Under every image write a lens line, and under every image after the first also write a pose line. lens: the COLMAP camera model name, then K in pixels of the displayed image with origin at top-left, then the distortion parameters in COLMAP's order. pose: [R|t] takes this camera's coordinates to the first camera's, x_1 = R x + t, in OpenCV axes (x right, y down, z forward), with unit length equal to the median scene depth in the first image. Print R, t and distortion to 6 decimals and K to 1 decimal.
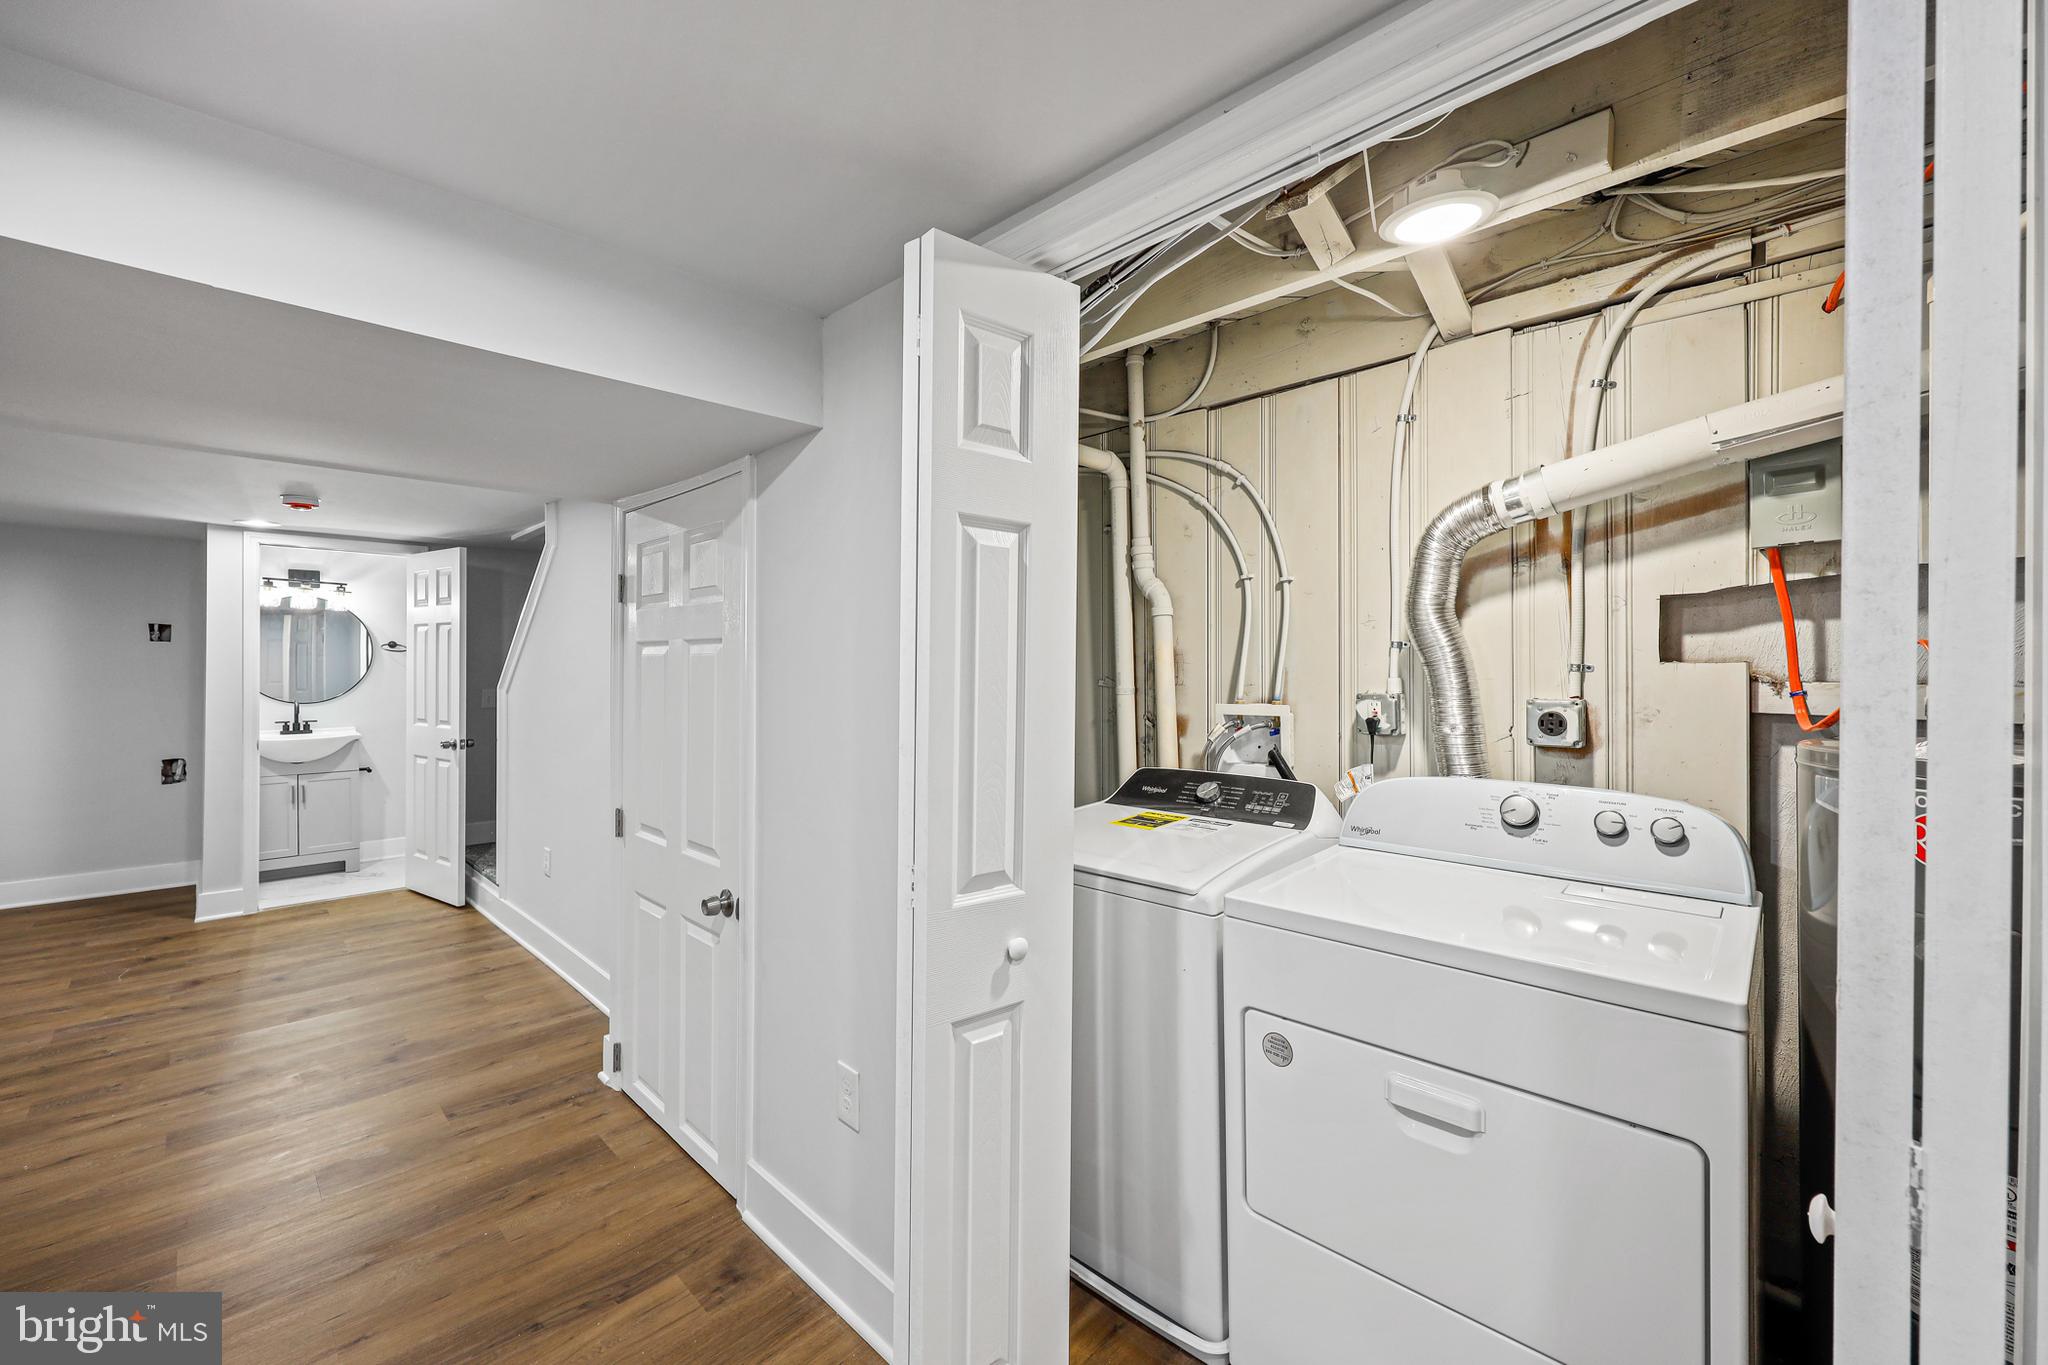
lens RADIAL K [[829.7, 0, 1017.0], [0, 829.7, 670.4], [0, 0, 1]] dist [0.006127, 0.000004]
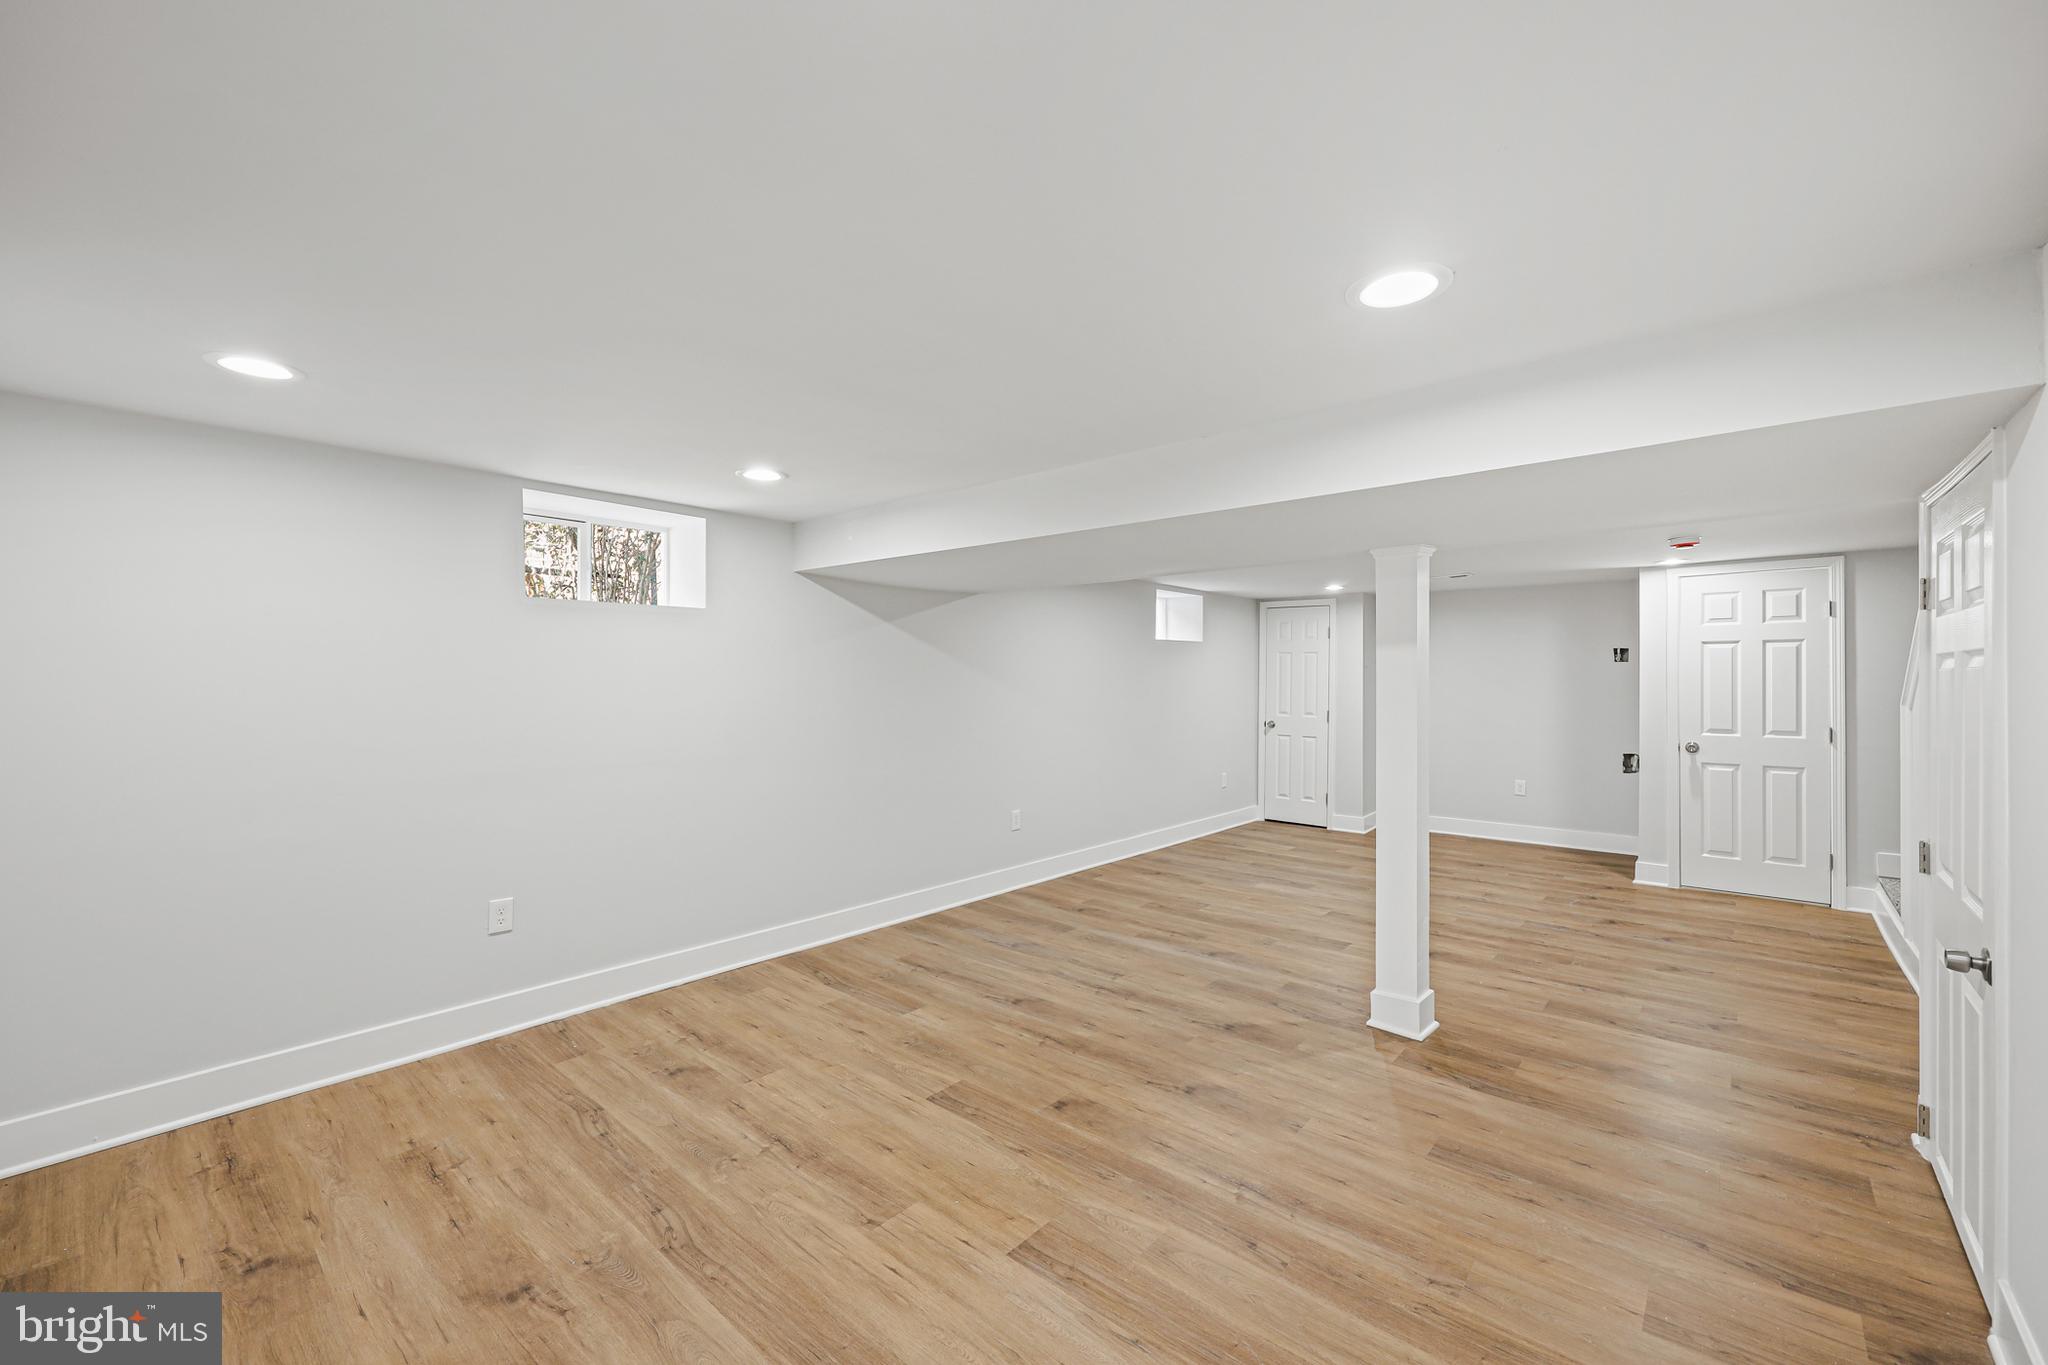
lens RADIAL K [[825.1, 0, 1021.8], [0, 825.1, 683.2], [0, 0, 1]] dist [0.000619, -0.000211]
pose [[0.067609, -0.001367, -0.997711, 0.313553], [0.002080, 0.999997, -0.001229, -0.003559], [0.997710, -0.001992, 0.067612, -0.019217]]
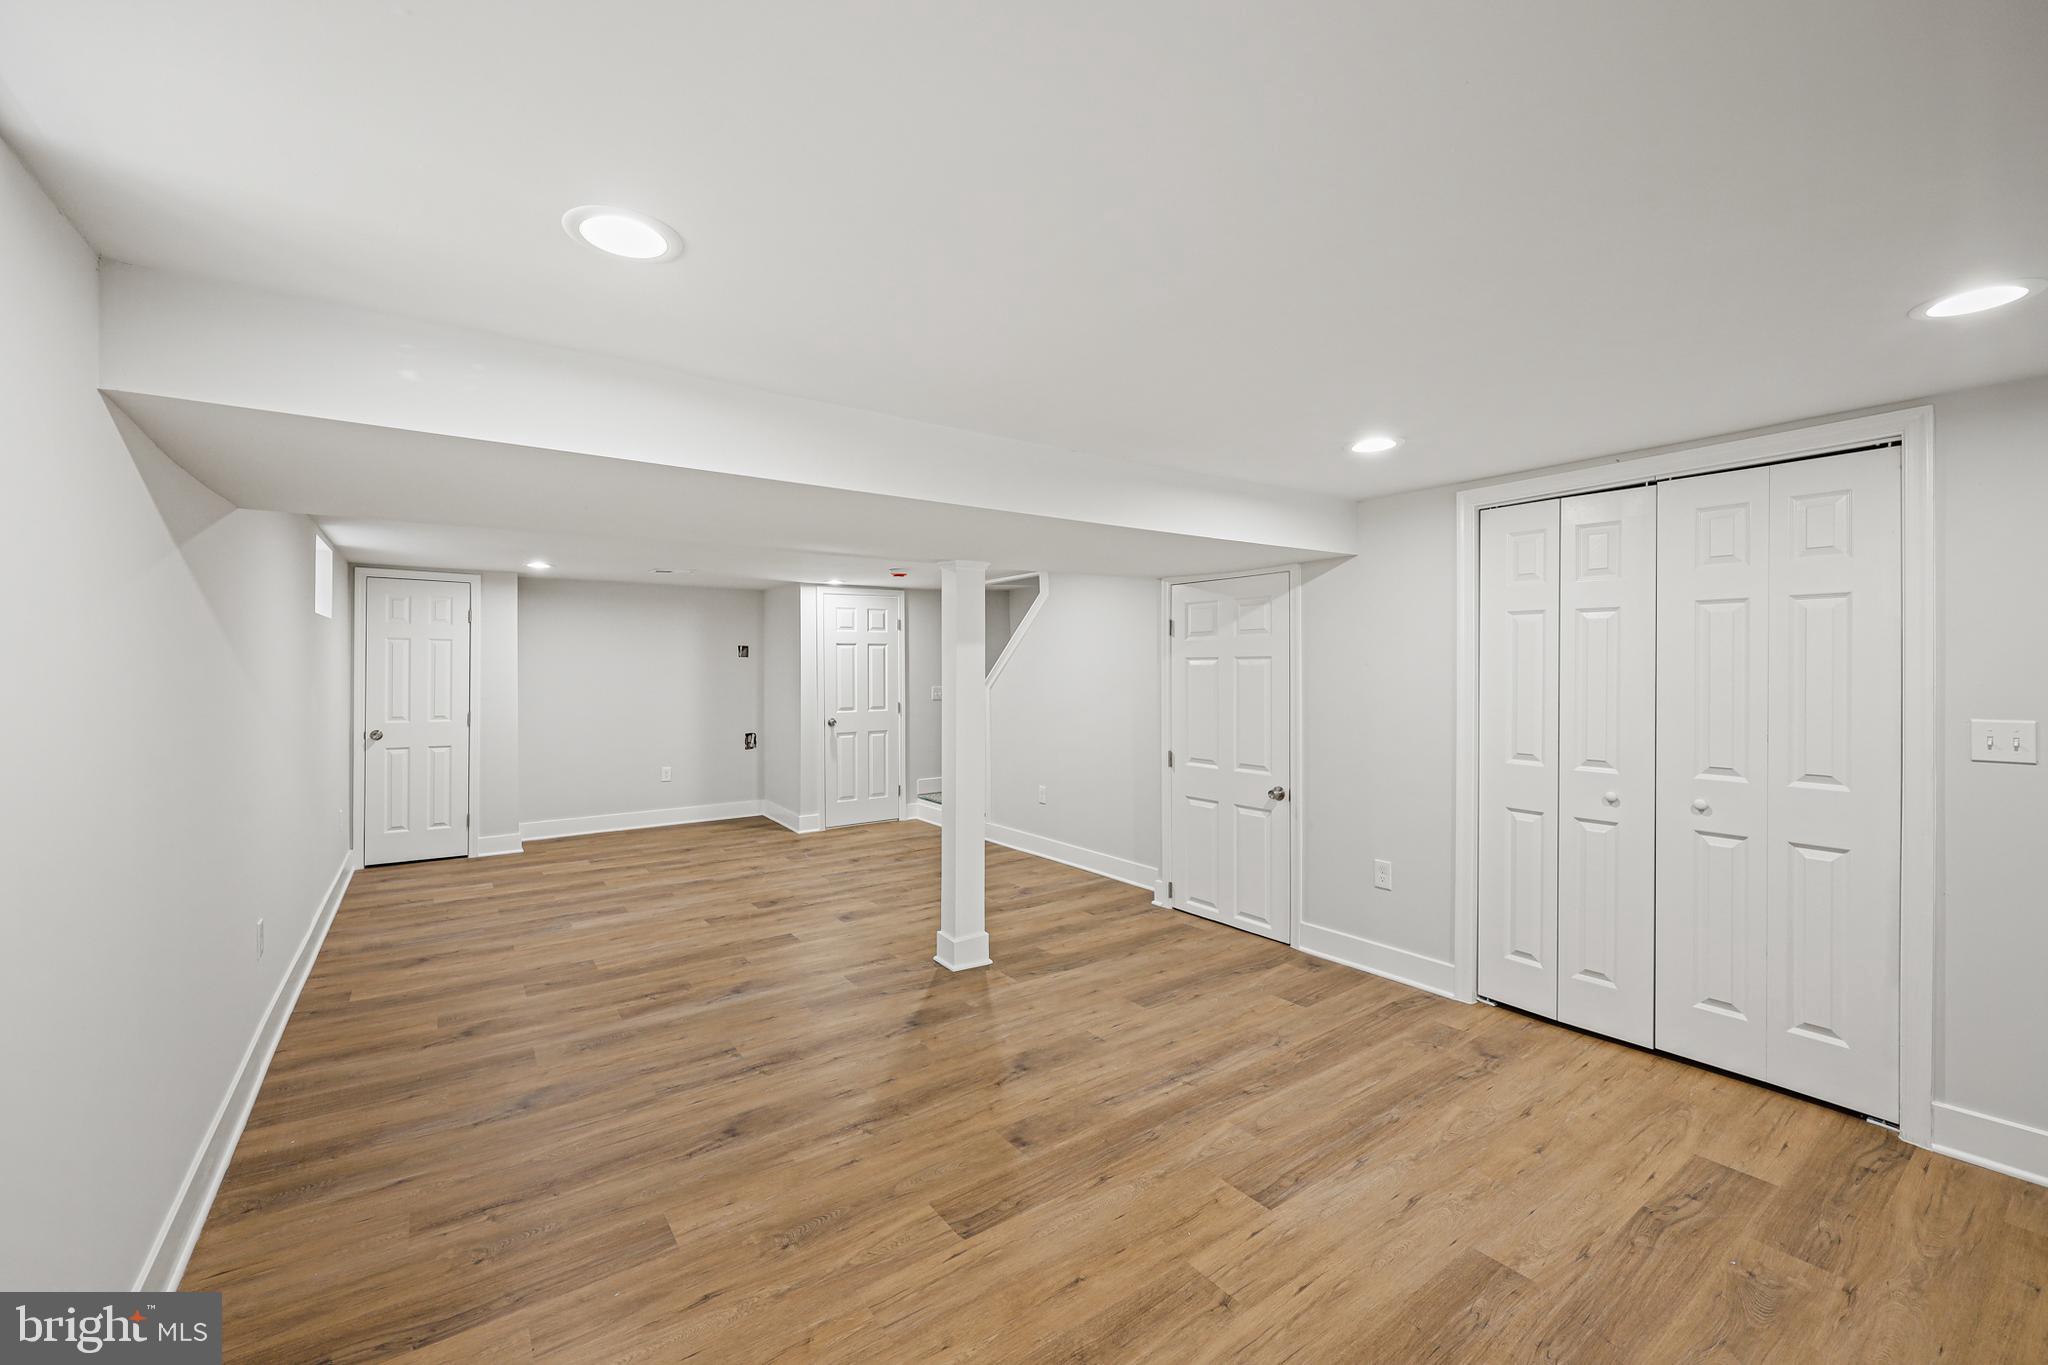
lens RADIAL K [[825.1, 0, 1021.8], [0, 825.1, 683.2], [0, 0, 1]] dist [0.000619, -0.000211]
pose [[0.986806, -0.008827, -0.161668, -0.472712], [0.011865, 0.999771, 0.017834, -0.013690], [0.161474, -0.019517, 0.986684, -0.741988]]
